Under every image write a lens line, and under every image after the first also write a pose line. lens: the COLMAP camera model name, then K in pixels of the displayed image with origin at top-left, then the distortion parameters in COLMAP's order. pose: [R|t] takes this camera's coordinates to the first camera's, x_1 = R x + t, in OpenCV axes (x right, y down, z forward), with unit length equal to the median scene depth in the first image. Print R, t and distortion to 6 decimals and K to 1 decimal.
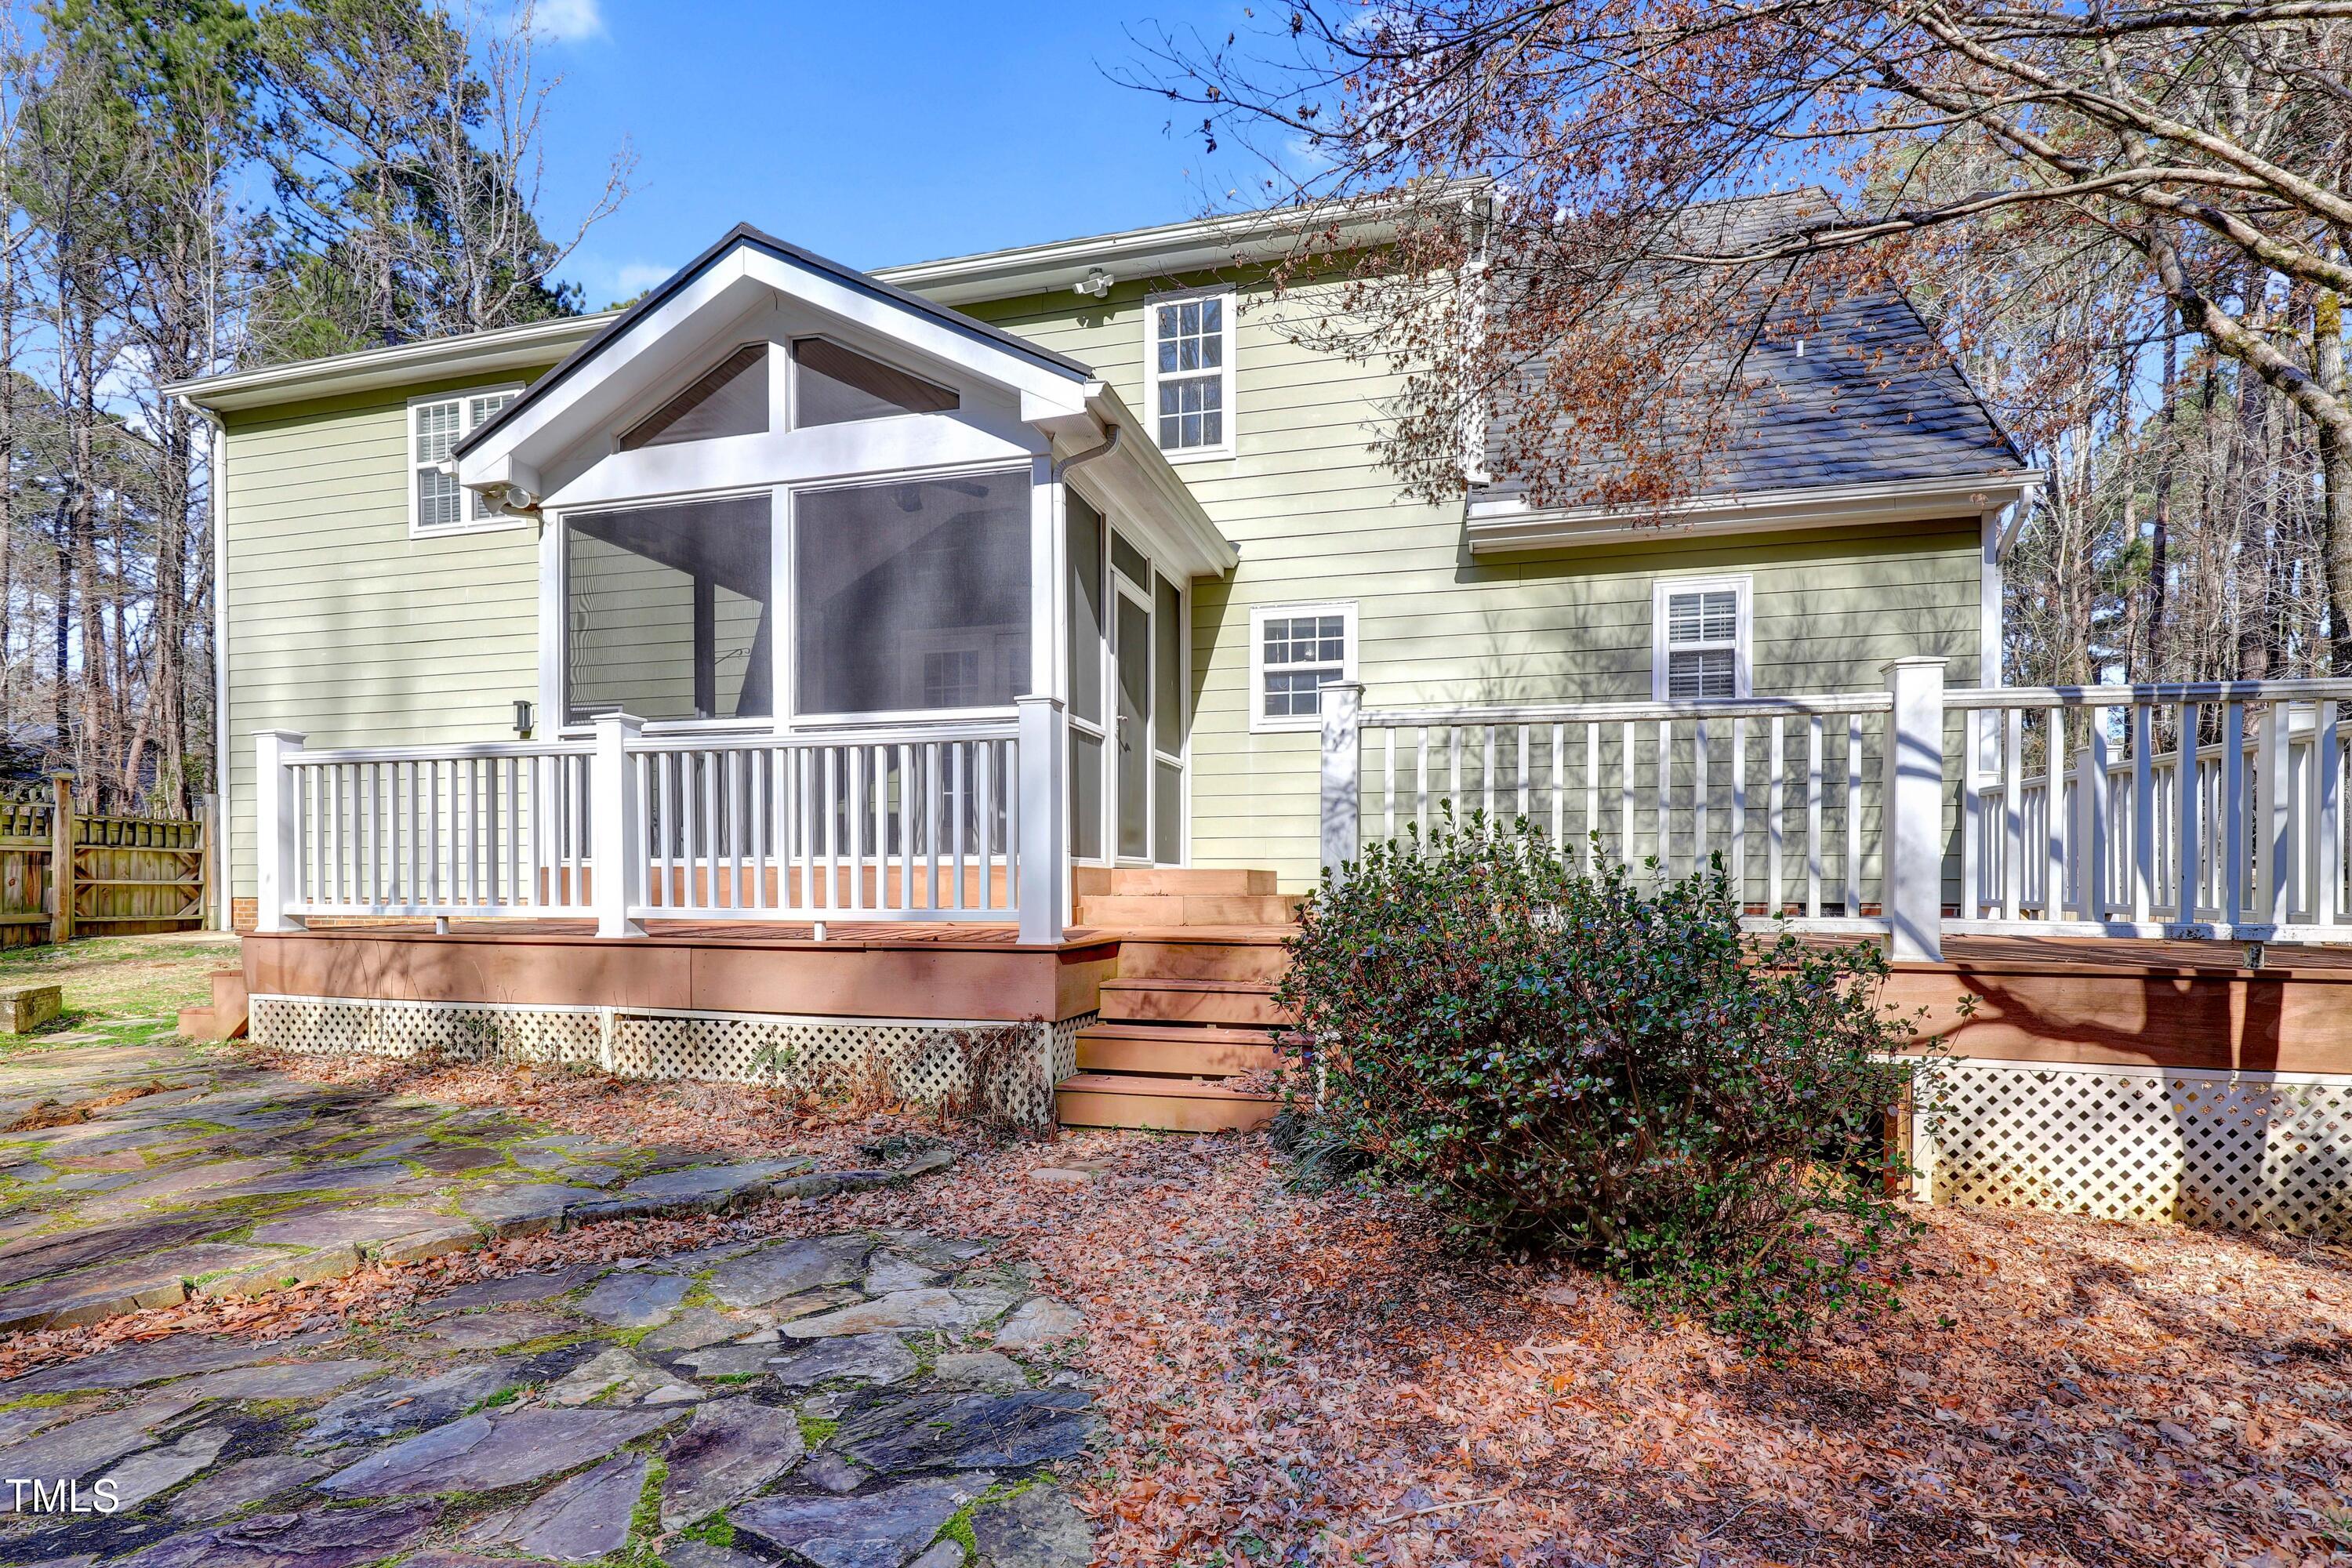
lens RADIAL K [[1075.8, 0, 1211.7], [0, 1075.8, 865.2], [0, 0, 1]] dist [-0.001347, -0.000664]
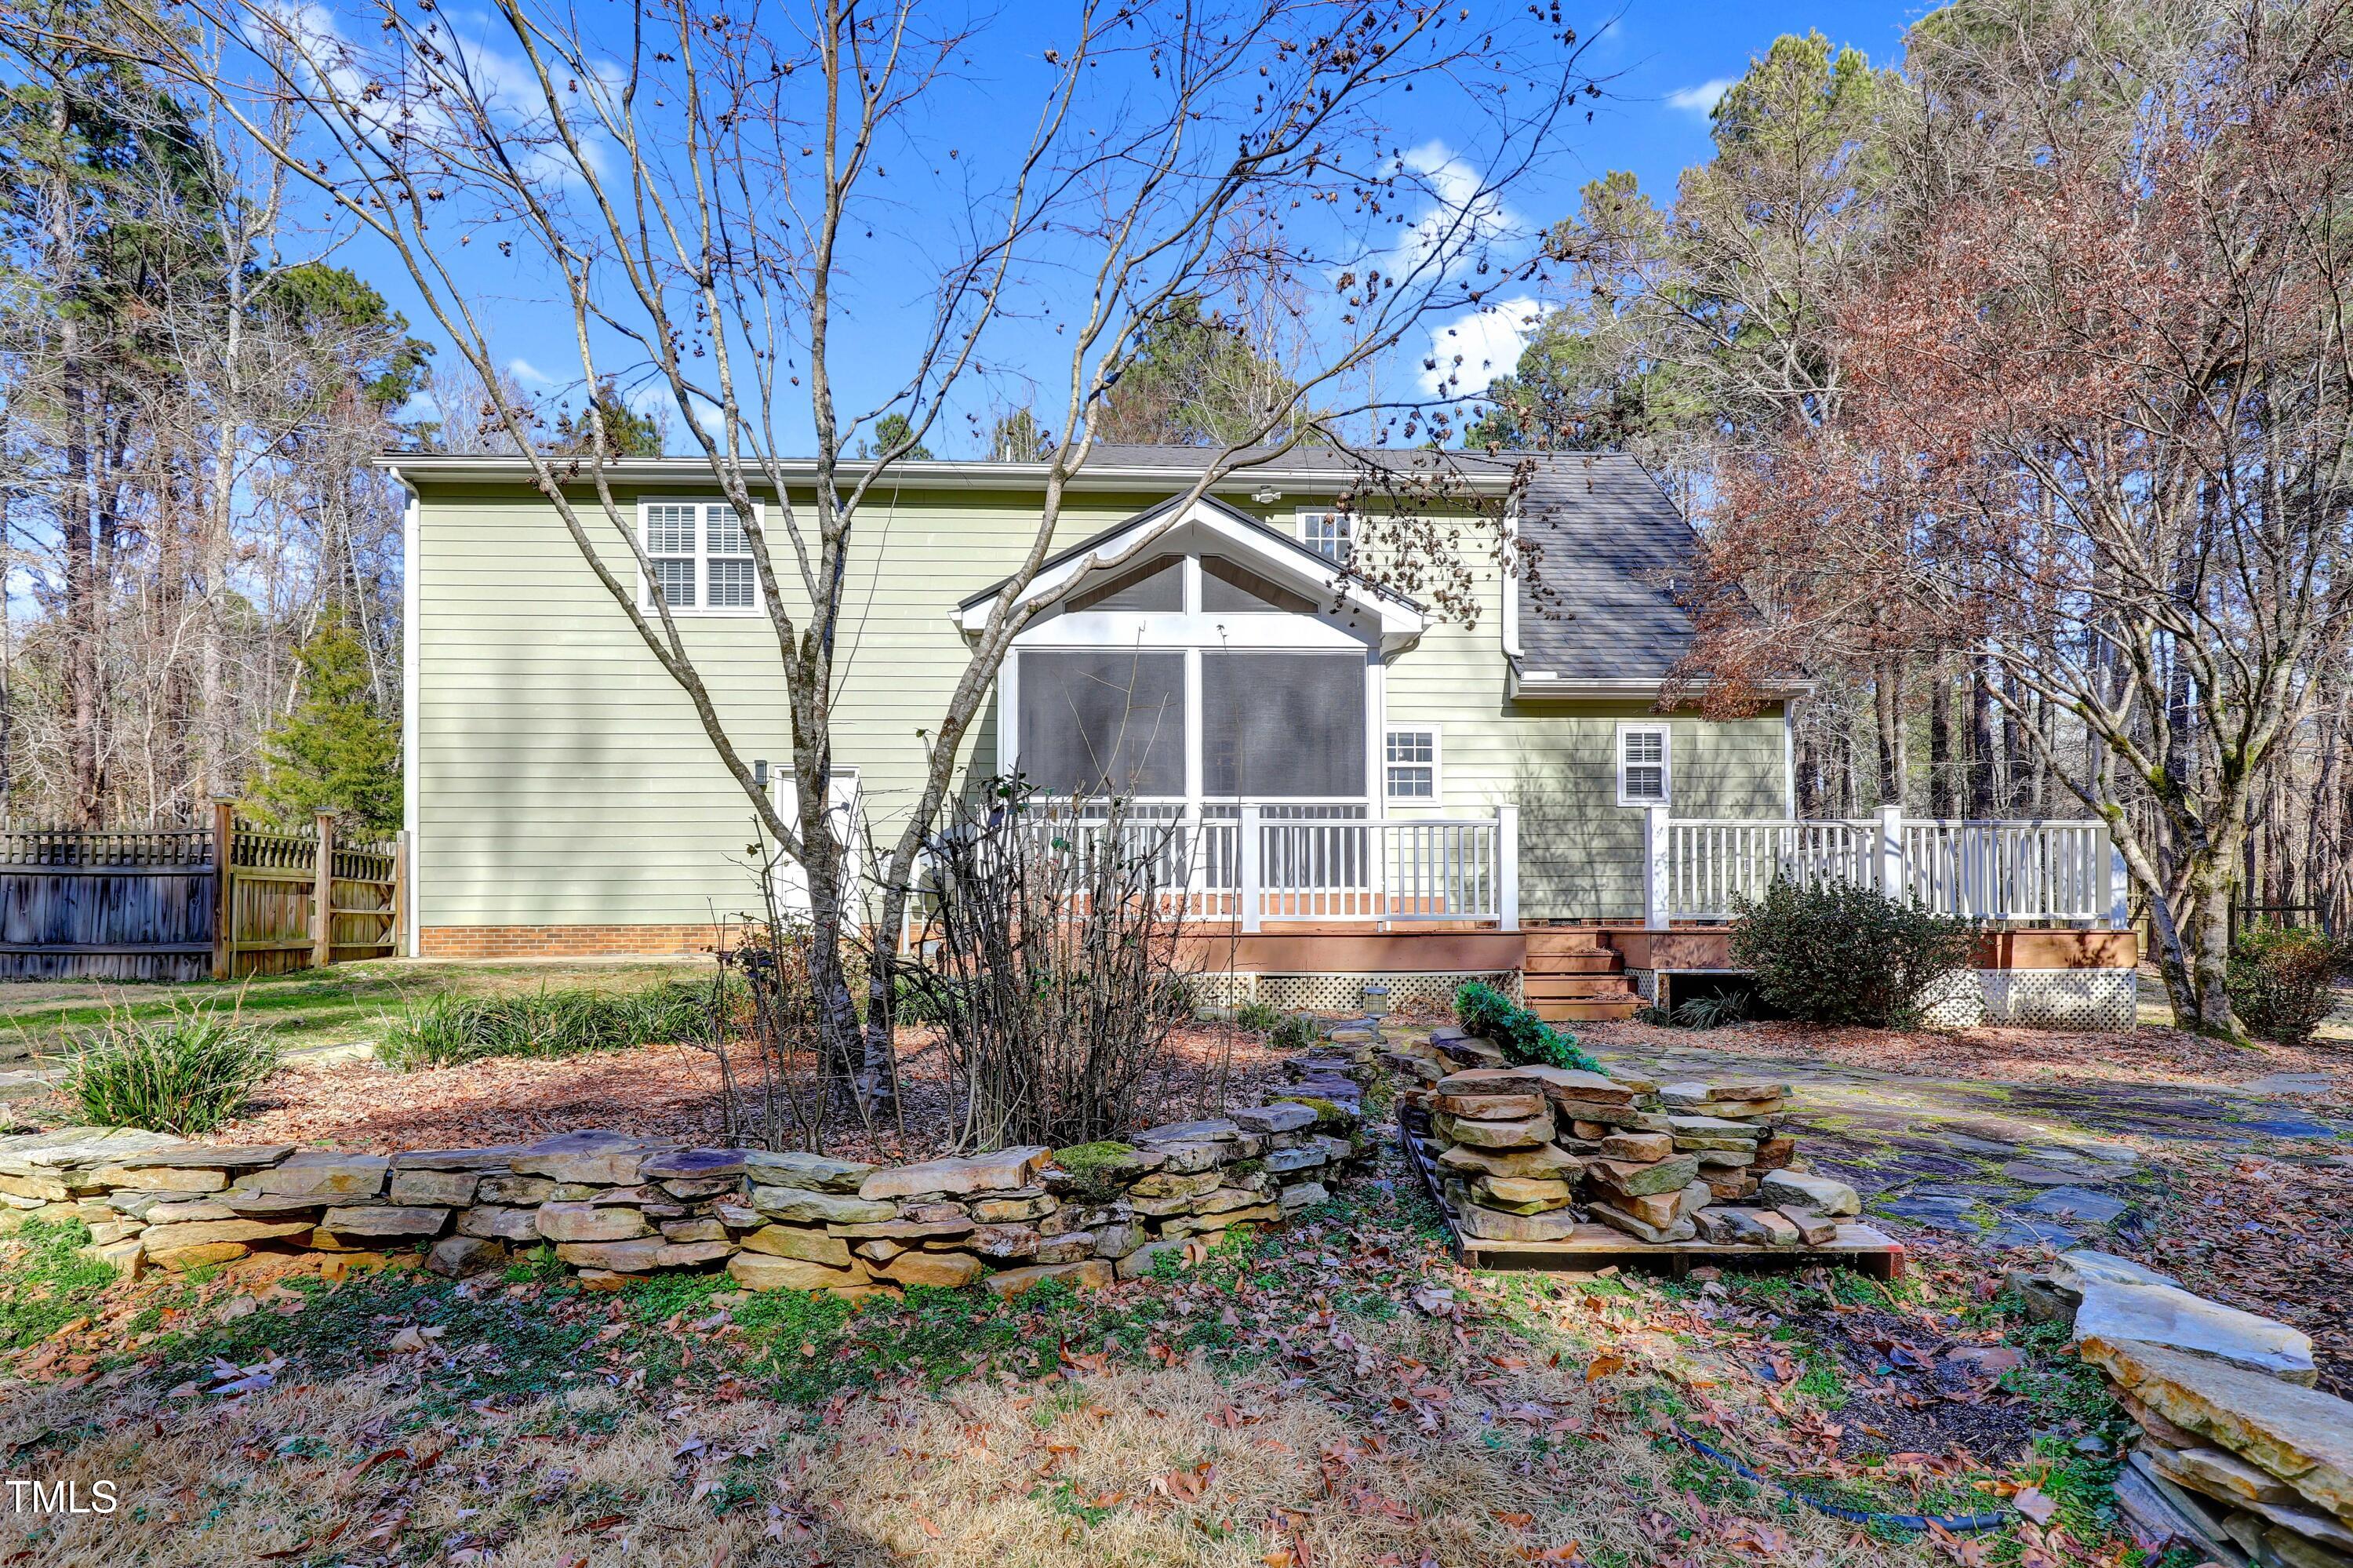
lens RADIAL K [[1076.3, 0, 1195.1], [0, 1076.3, 882.0], [0, 0, 1]] dist [-0.001347, -0.000664]
pose [[0.956858, 0.006178, 0.290492, -0.659389], [0.000423, 0.999743, -0.022656, 0.014357], [-0.290557, 0.021801, 0.956609, -0.369499]]
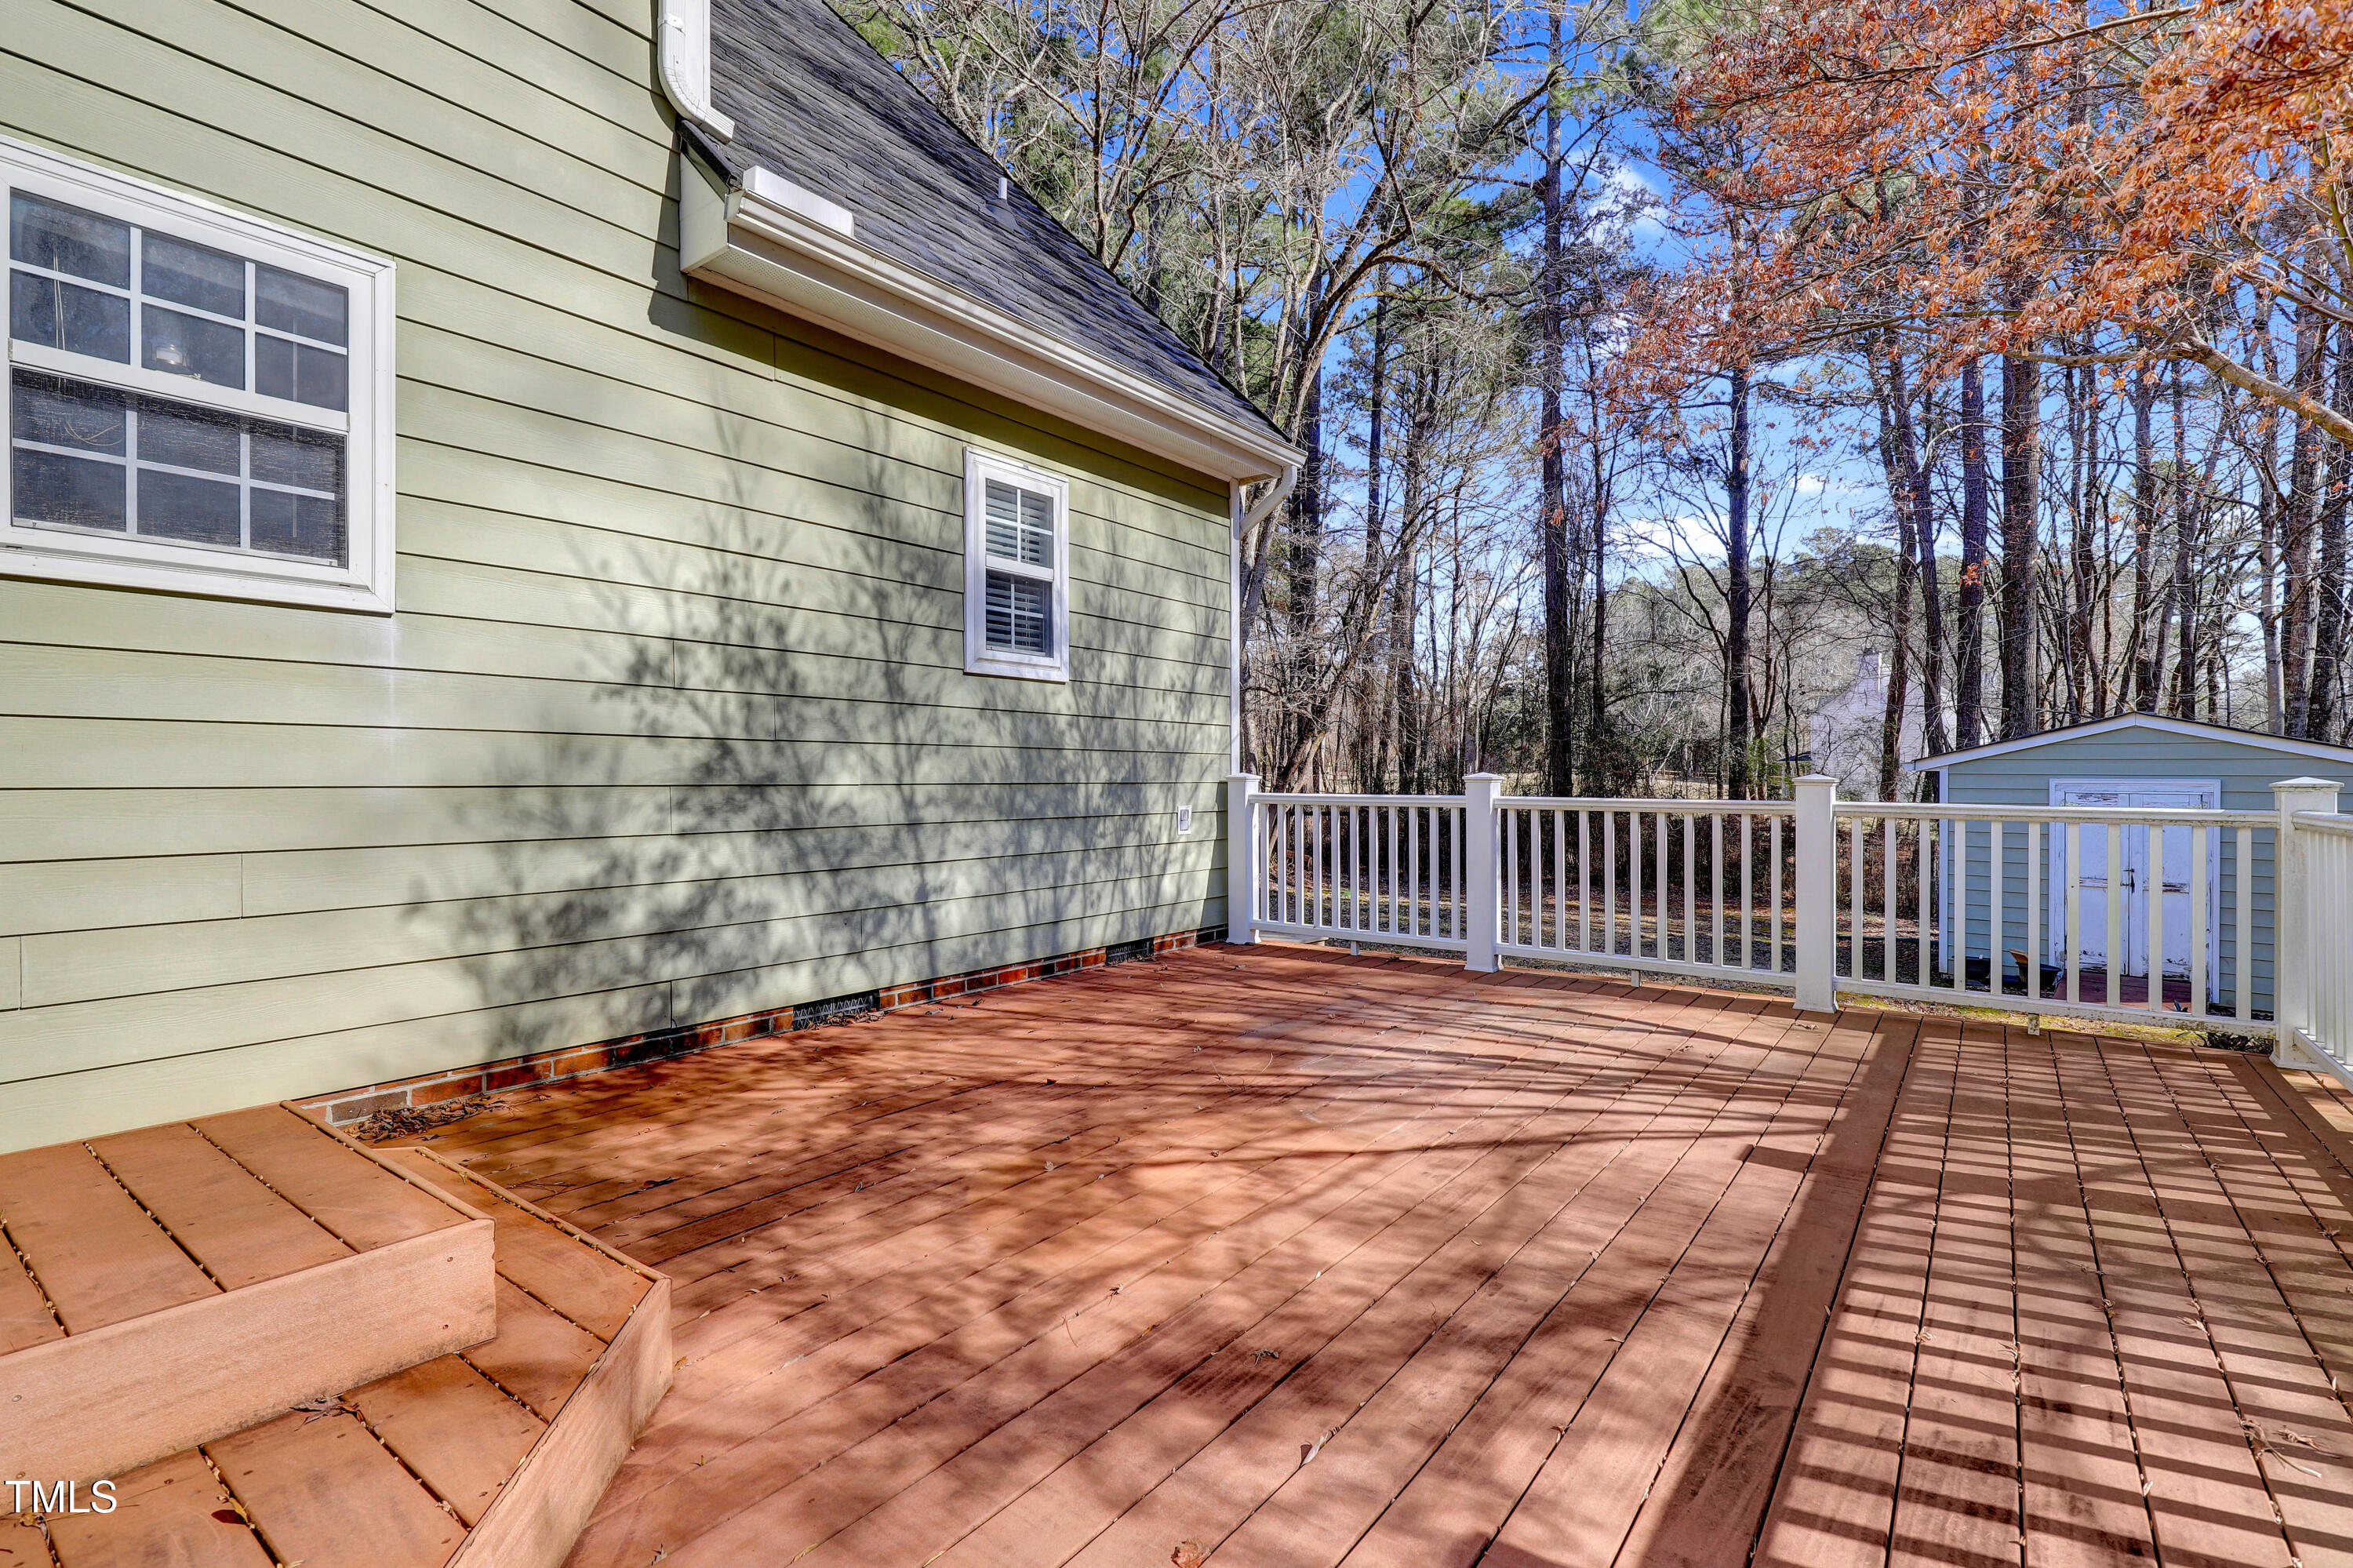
lens RADIAL K [[1076.3, 0, 1190.2], [0, 1076.3, 779.6], [0, 0, 1]] dist [-0.001347, -0.000664]
pose [[0.394302, 0.008428, 0.918942, -0.096520], [0.000297, 0.999957, -0.009299, -0.067135], [-0.918981, 0.003940, 0.394282, 0.617346]]
